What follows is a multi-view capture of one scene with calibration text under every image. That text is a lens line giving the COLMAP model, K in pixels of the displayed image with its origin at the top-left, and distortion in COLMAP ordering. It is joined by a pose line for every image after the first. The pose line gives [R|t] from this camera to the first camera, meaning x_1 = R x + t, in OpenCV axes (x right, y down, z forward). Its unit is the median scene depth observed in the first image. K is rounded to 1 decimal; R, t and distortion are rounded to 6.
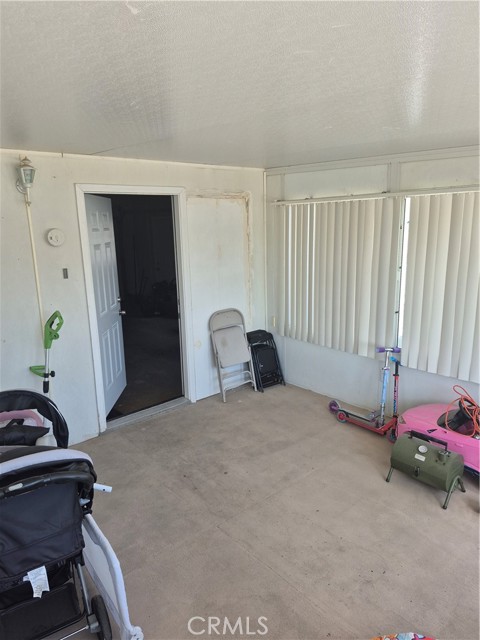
lens RADIAL K [[437.1, 0, 240.0], [0, 437.1, 320.0], [0, 0, 1]] dist [0.082116, -0.104073]
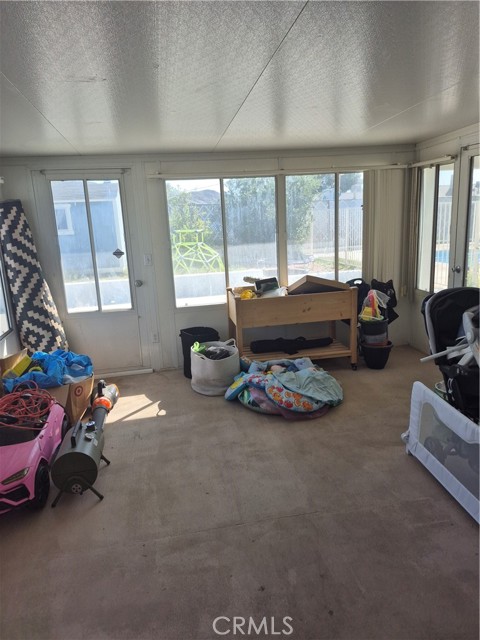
lens RADIAL K [[437.1, 0, 240.0], [0, 437.1, 320.0], [0, 0, 1]] dist [0.082116, -0.104073]
pose [[-0.859594, -0.039819, 0.509424, -0.330234], [0.188961, 0.901513, 0.389317, -0.233768], [-0.474755, 0.430916, -0.767411, 1.482894]]
